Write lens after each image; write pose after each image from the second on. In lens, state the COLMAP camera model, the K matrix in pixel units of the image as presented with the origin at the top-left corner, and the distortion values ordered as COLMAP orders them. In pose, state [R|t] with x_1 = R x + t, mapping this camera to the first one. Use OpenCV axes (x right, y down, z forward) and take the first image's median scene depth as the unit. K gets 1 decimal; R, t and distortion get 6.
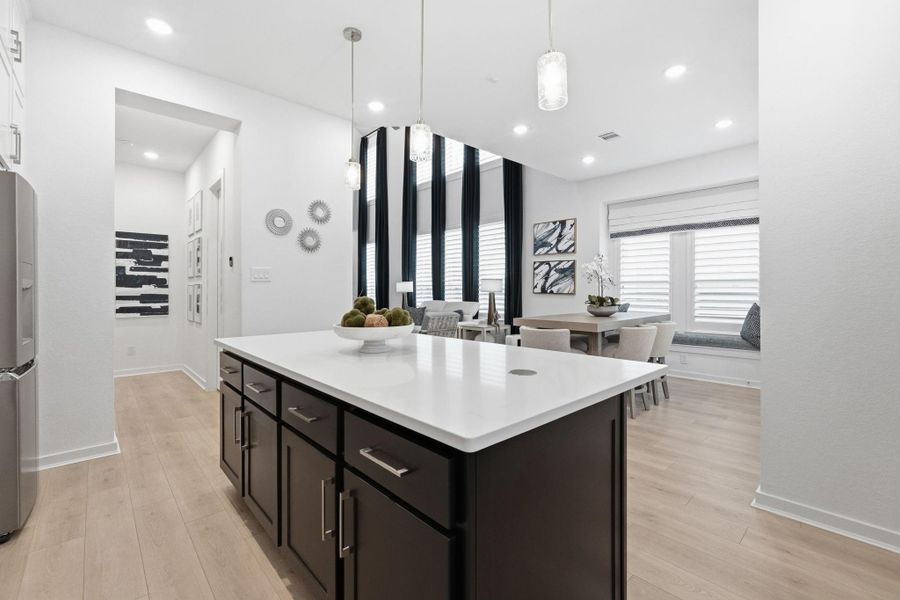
lens RADIAL K [[388.5, 0, 446.8], [0, 388.5, 291.2], [0, 0, 1]] dist [-0.012018, 0.000566]
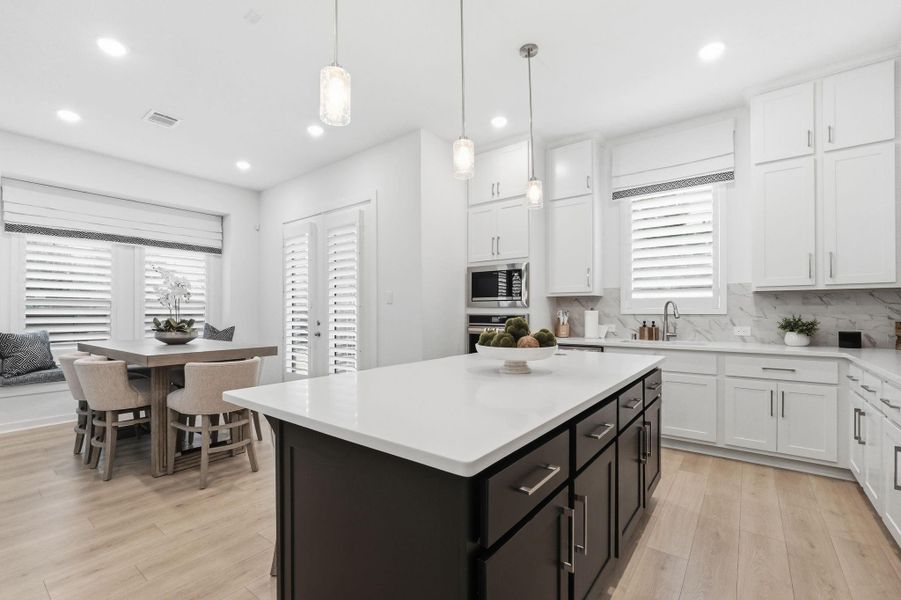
lens RADIAL K [[399.1, 0, 446.3], [0, 399.1, 311.3], [0, 0, 1]] dist [-0.004307, 0.000788]
pose [[-0.176590, 0.003751, 0.984277, -0.872676], [0.003372, 0.999989, -0.003205, 0.001161], [-0.984279, 0.002753, -0.176601, 1.033295]]
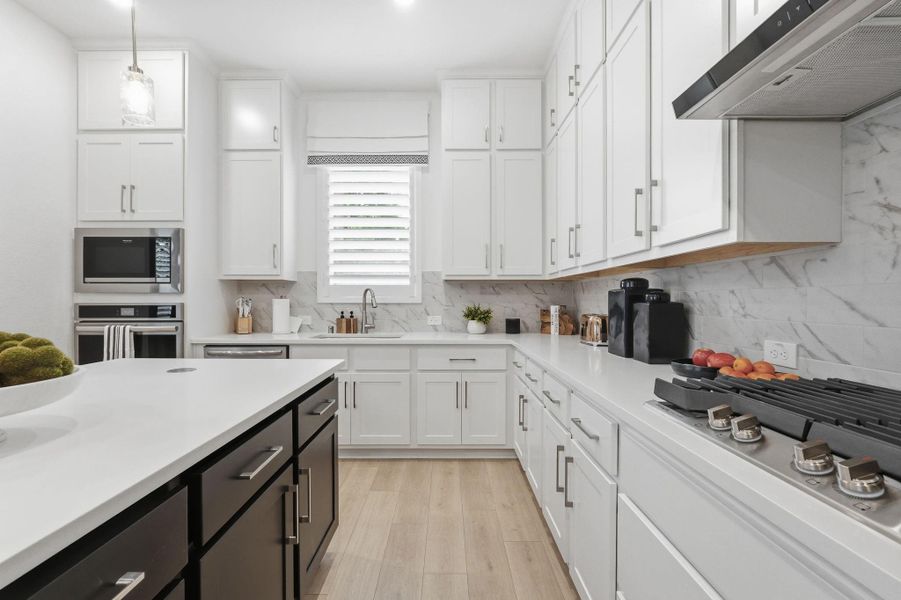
lens RADIAL K [[390.6, 0, 450.5], [0, 390.6, 300.0], [0, 0, 1]] dist [-0.012686, 0.000086]
pose [[-0.742708, 0.001891, 0.669613, -0.621303], [0.002061, 0.999998, -0.000539, 0.000657], [-0.669612, 0.000980, -0.742710, 0.725161]]
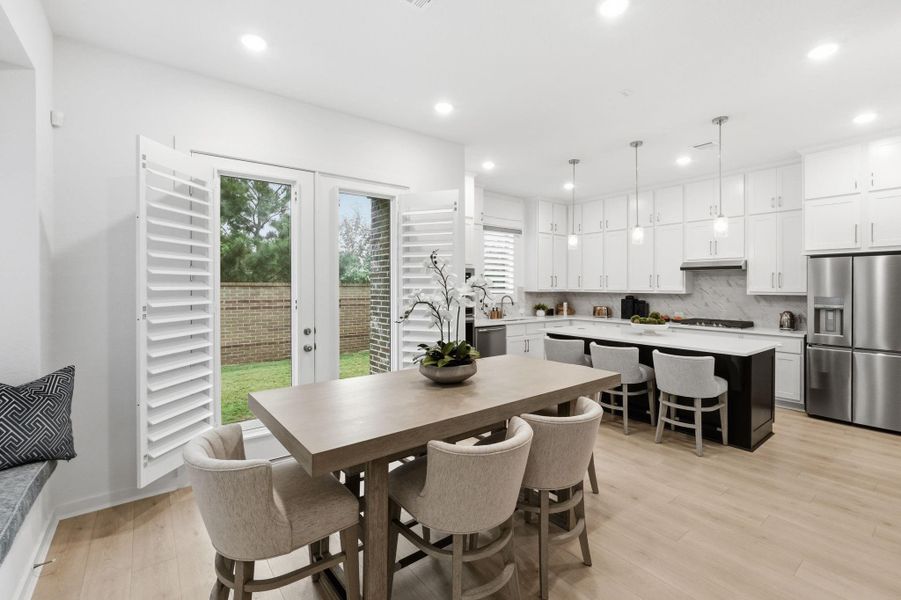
lens RADIAL K [[395.5, 0, 448.0], [0, 395.5, 287.5], [0, 0, 1]] dist [-0.019158, 0.008872]
pose [[-0.996440, -0.001355, 0.084290, 0.599868], [-0.001139, 0.999996, 0.002612, -0.100938], [-0.084294, 0.002507, -0.996438, 2.576862]]
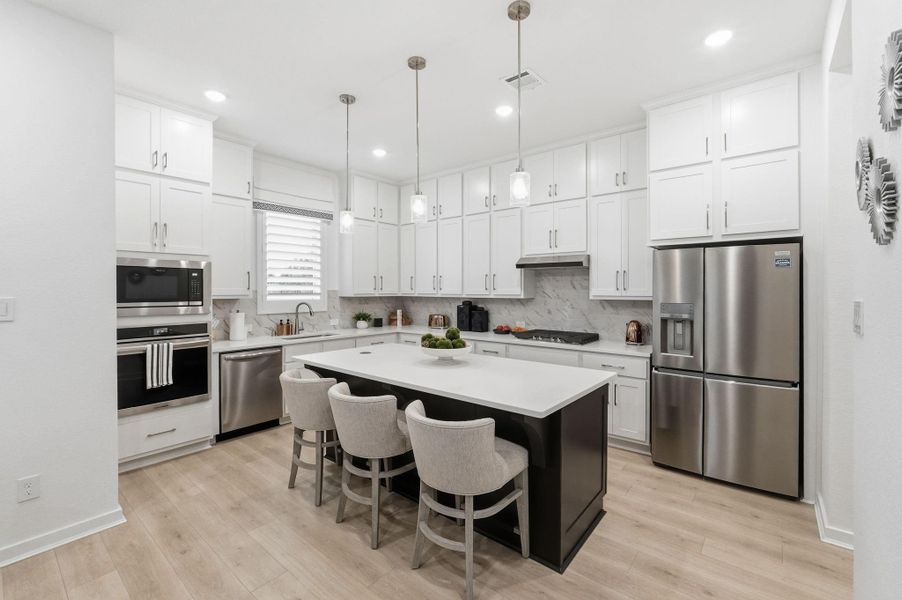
lens RADIAL K [[389.4, 0, 447.8], [0, 389.4, 291.1], [0, 0, 1]] dist [-0.012018, 0.000566]
pose [[-0.990399, 0.003010, -0.138208, 0.008153], [0.002383, 0.999986, 0.004701, -0.102256], [0.138220, 0.004327, -0.990392, 1.887127]]
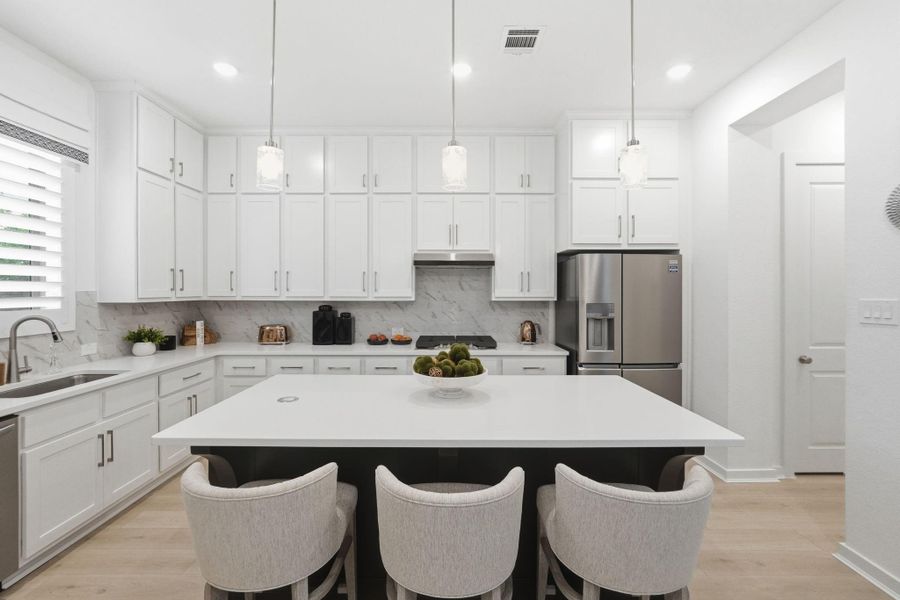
lens RADIAL K [[388.5, 0, 446.8], [0, 388.5, 291.2], [0, 0, 1]] dist [-0.012018, 0.000566]
pose [[-0.669462, 0.002444, -0.742843, 0.452646], [0.000481, 0.999996, 0.002856, -0.102140], [0.742847, 0.001555, -0.669460, 1.292945]]
